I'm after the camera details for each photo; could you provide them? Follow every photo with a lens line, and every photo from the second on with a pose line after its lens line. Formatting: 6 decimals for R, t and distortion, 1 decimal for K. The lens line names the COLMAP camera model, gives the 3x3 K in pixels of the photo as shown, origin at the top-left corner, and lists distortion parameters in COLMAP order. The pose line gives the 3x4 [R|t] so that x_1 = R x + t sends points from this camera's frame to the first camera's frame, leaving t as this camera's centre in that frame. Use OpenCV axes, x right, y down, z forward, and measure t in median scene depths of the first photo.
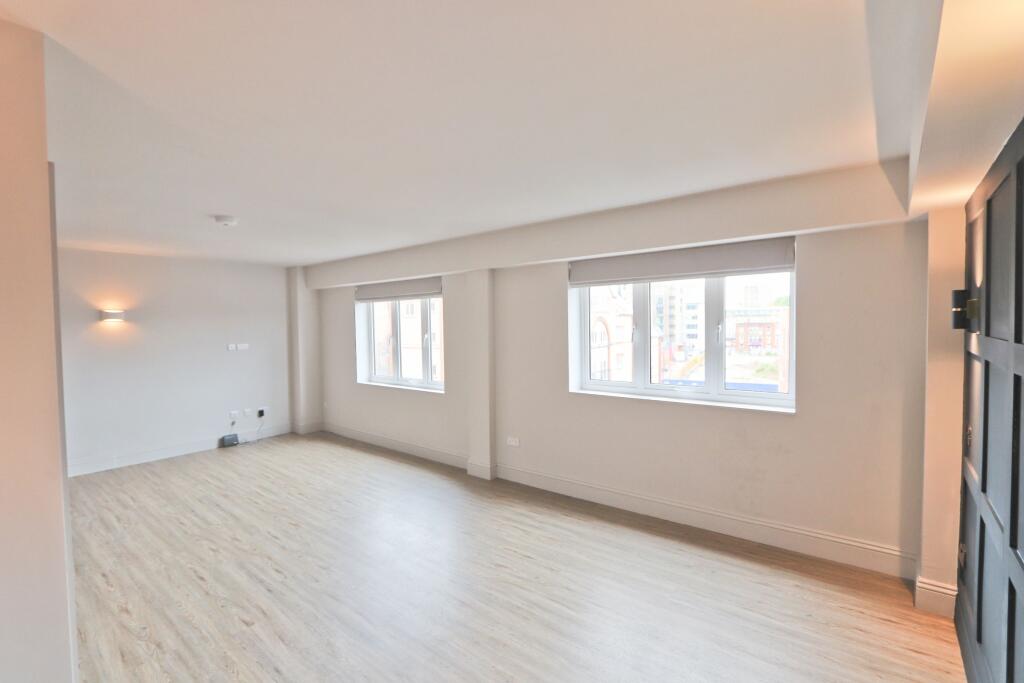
lens RADIAL K [[468.7, 0, 507.7], [0, 468.7, 339.6], [0, 0, 1]] dist [-0.023242, 0.002043]
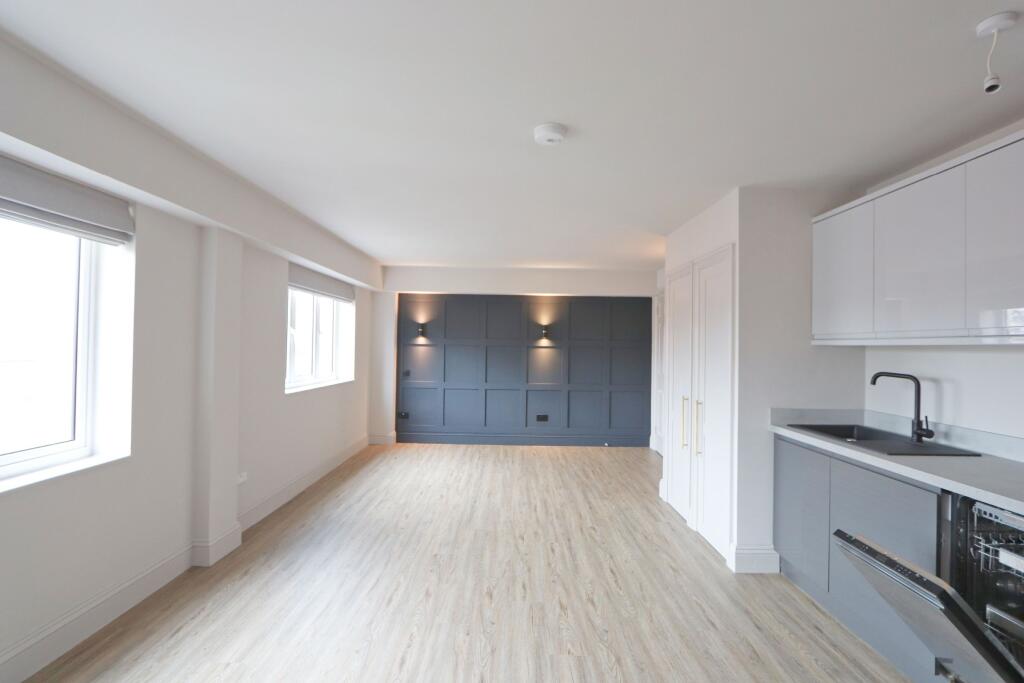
lens RADIAL K [[468.7, 0, 504.0], [0, 468.7, 338.3], [0, 0, 1]] dist [-0.023242, 0.002043]
pose [[-0.621082, 0.018934, 0.783517, -1.164049], [0.020574, 0.999758, -0.007851, 0.016798], [-0.783475, 0.011244, -0.621321, 1.596346]]
